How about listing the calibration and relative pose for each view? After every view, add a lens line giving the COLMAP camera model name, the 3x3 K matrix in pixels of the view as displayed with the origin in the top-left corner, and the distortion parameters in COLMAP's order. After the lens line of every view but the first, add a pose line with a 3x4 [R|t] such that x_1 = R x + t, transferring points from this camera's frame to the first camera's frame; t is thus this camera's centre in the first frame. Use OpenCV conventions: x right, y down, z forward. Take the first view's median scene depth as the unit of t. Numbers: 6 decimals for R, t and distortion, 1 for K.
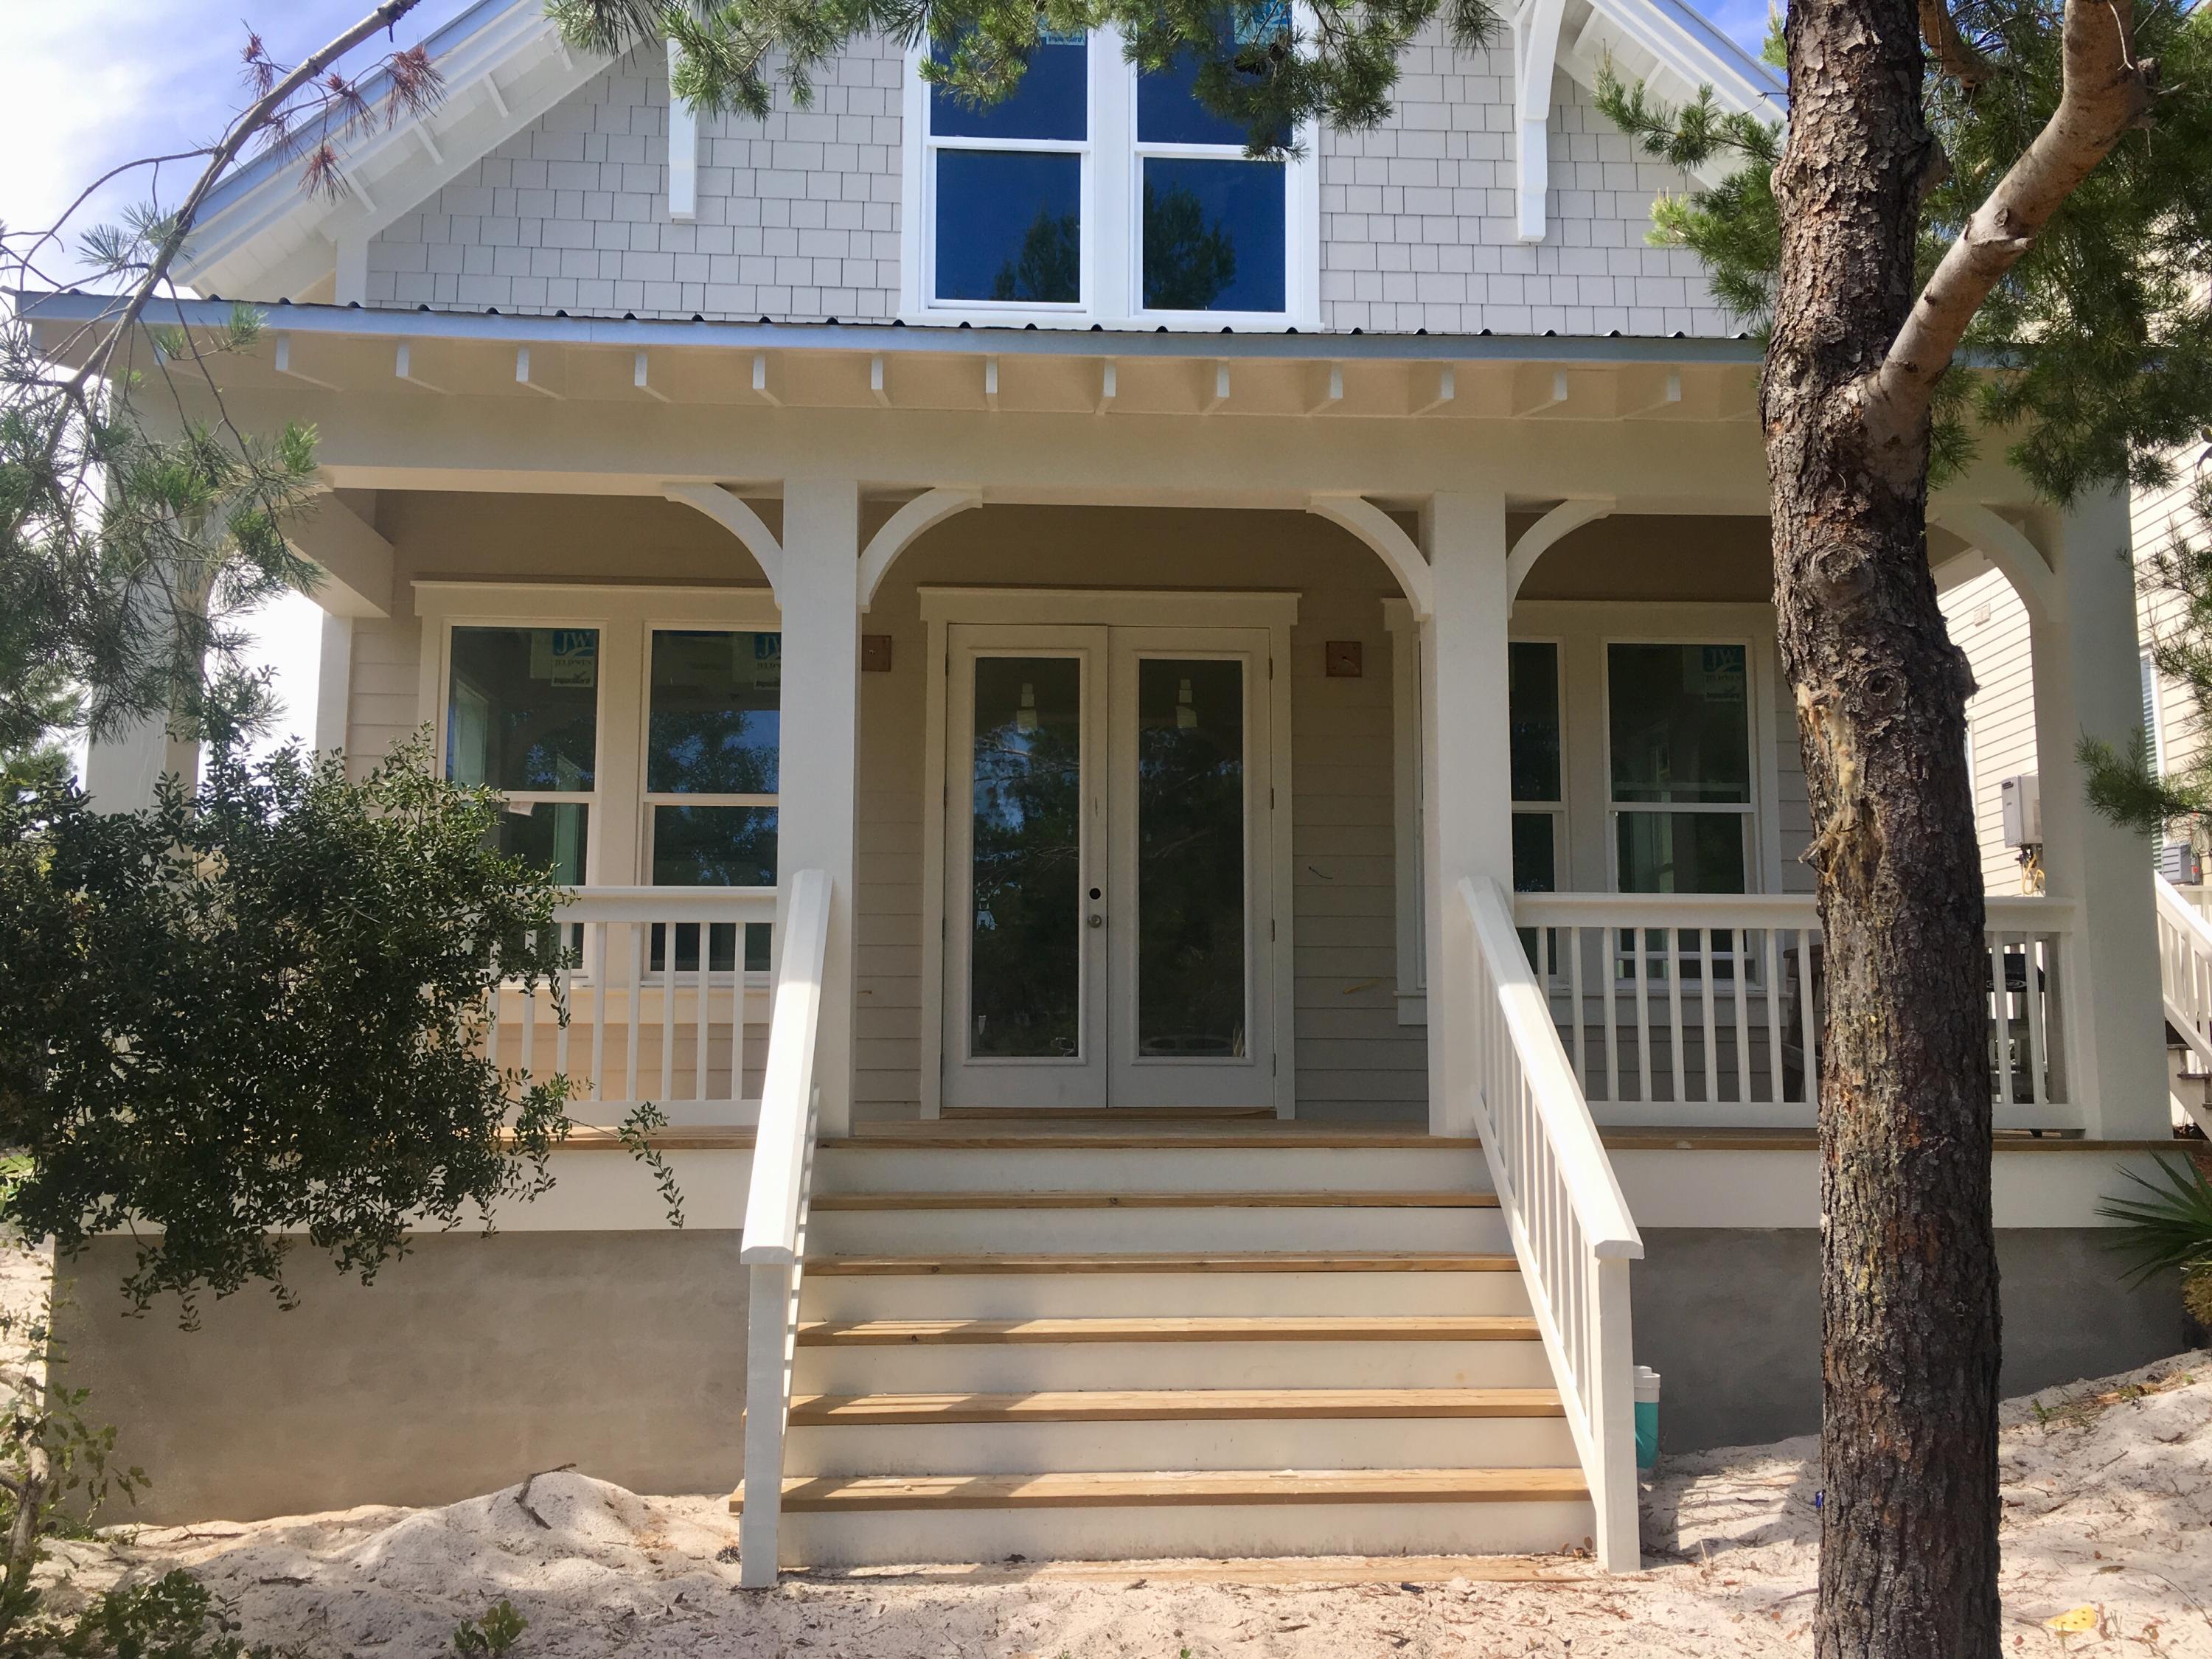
lens RADIAL K [[1905.6, 0, 1098.9], [0, 1905.6, 843.1], [0, 0, 1]] dist [0.076460, -0.097683]
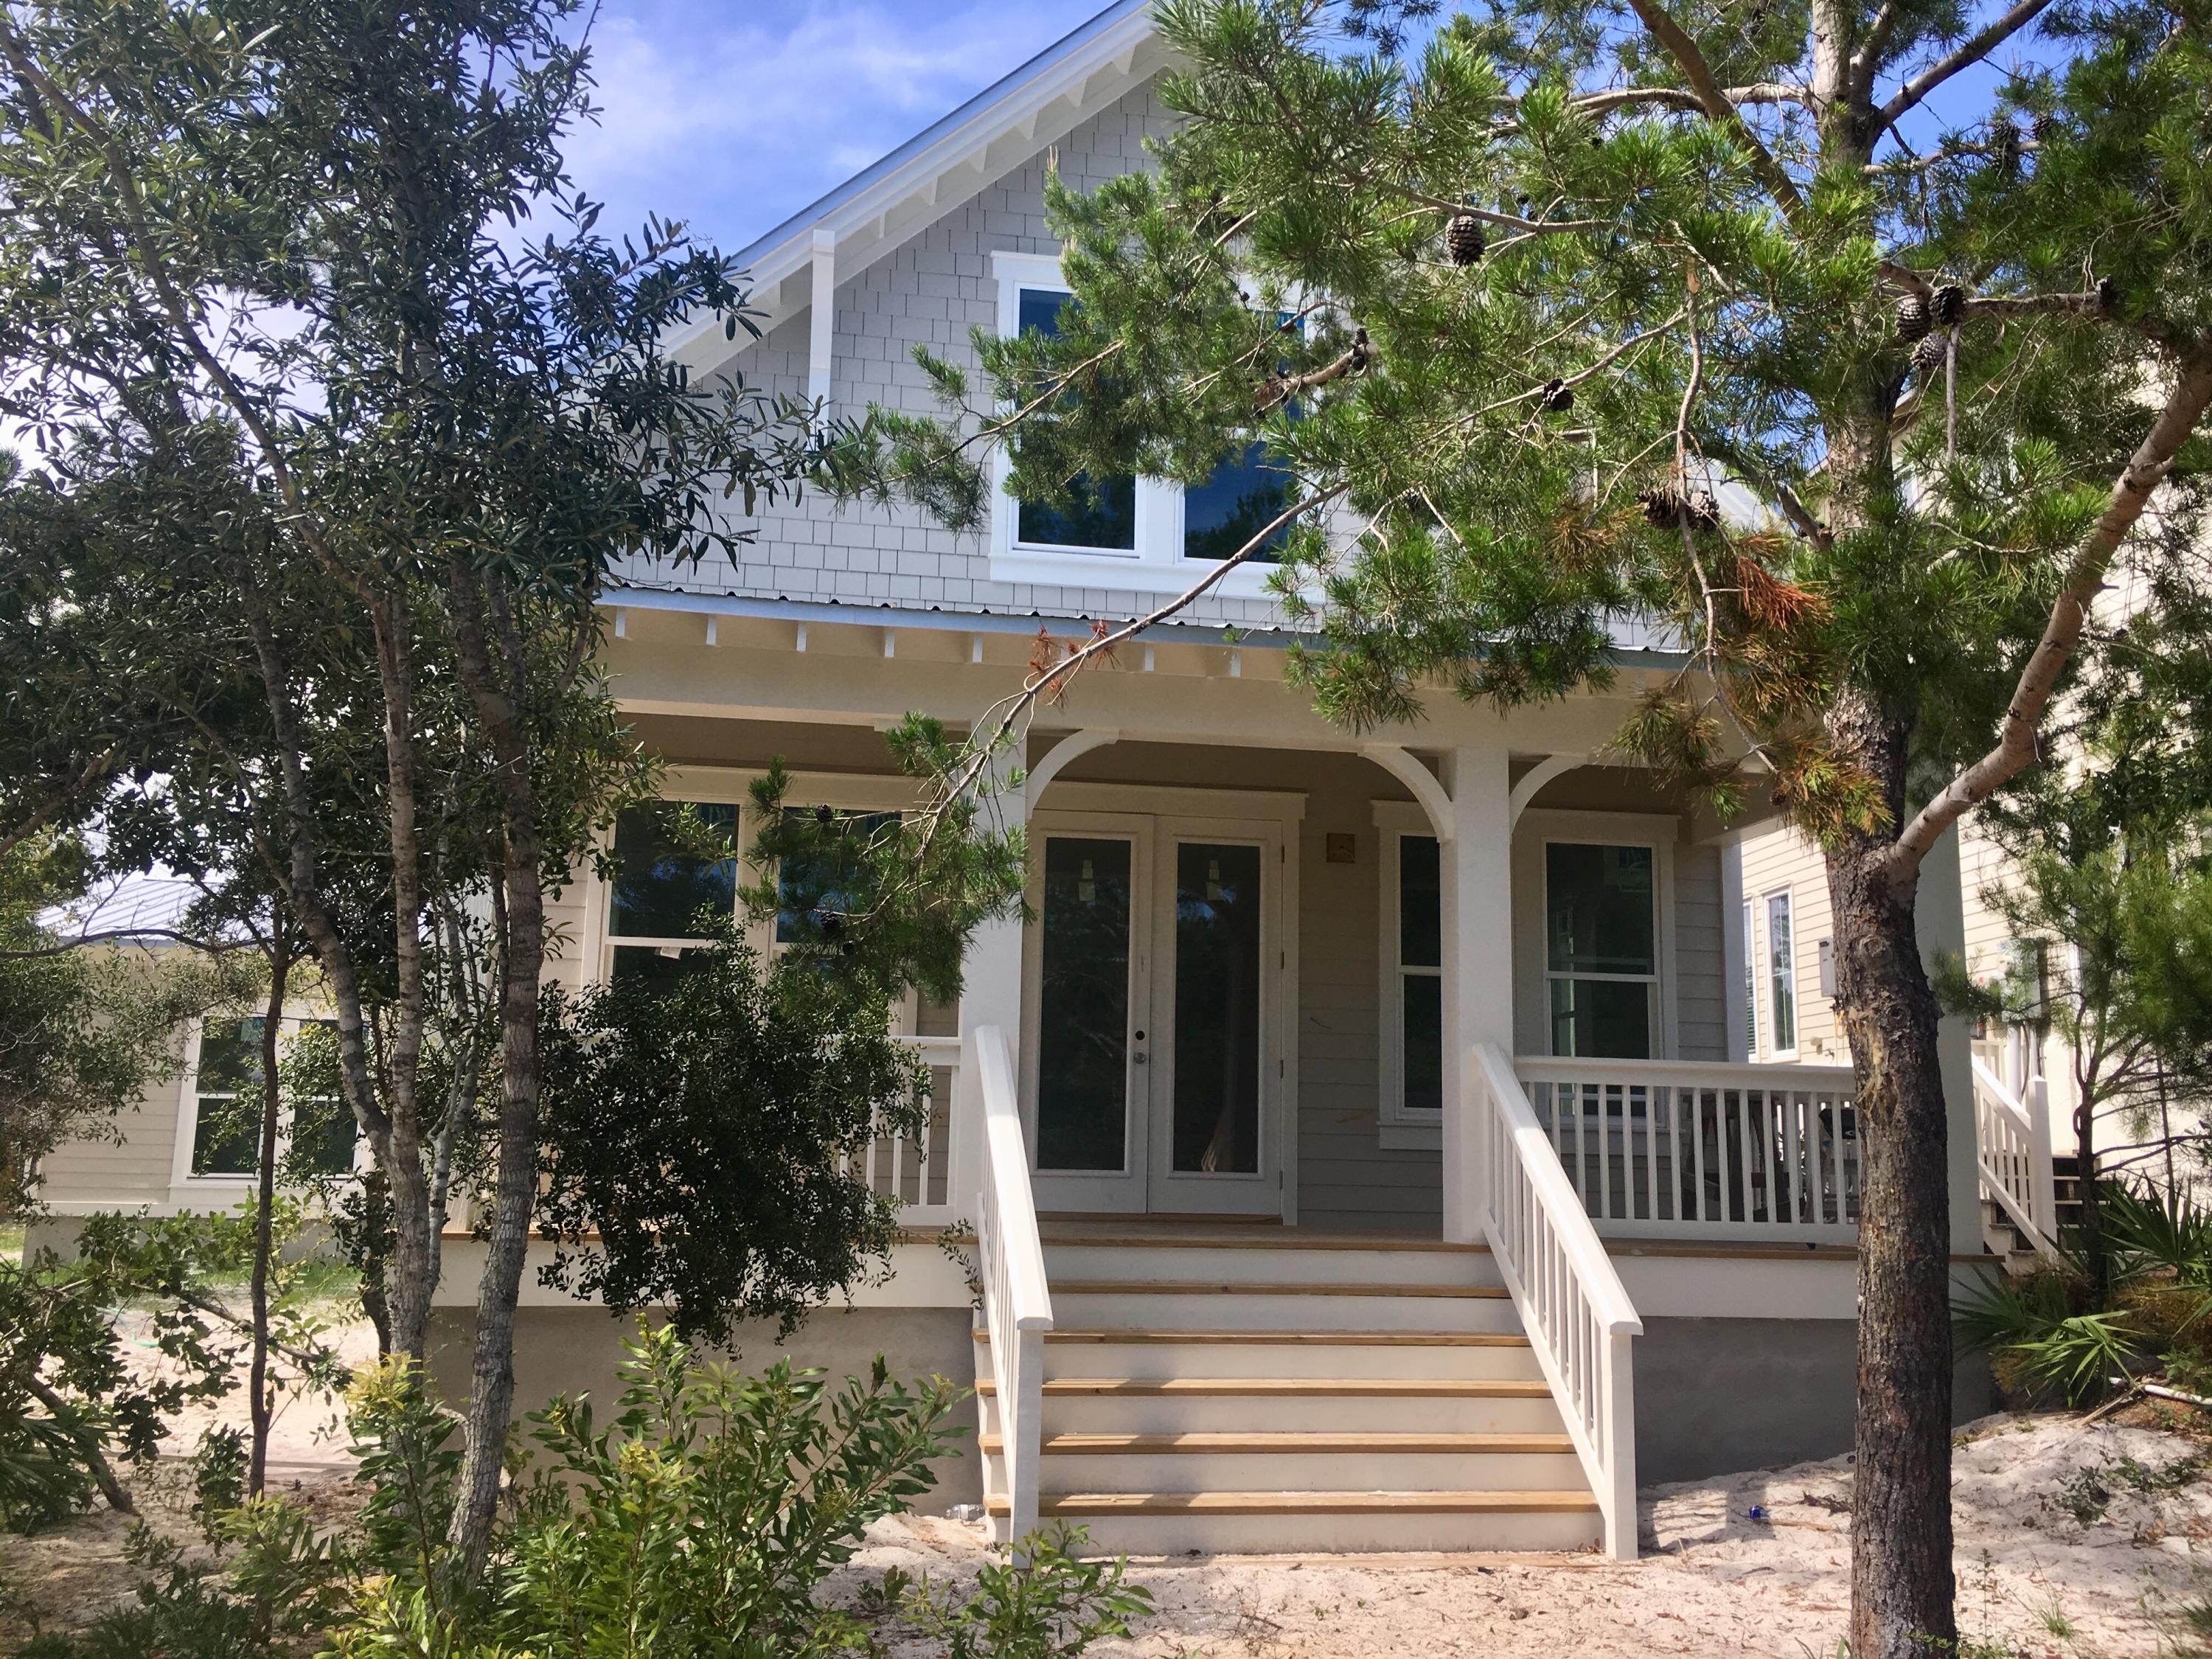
lens RADIAL K [[1904.6, 0, 1106.0], [0, 1904.6, 829.5], [0, 0, 1]] dist [0.052940, -0.086682]
pose [[0.994511, 0.036119, 0.098198, -0.229346], [-0.030619, 0.997908, -0.056944, -0.053622], [-0.100049, 0.053625, 0.993536, -0.330644]]
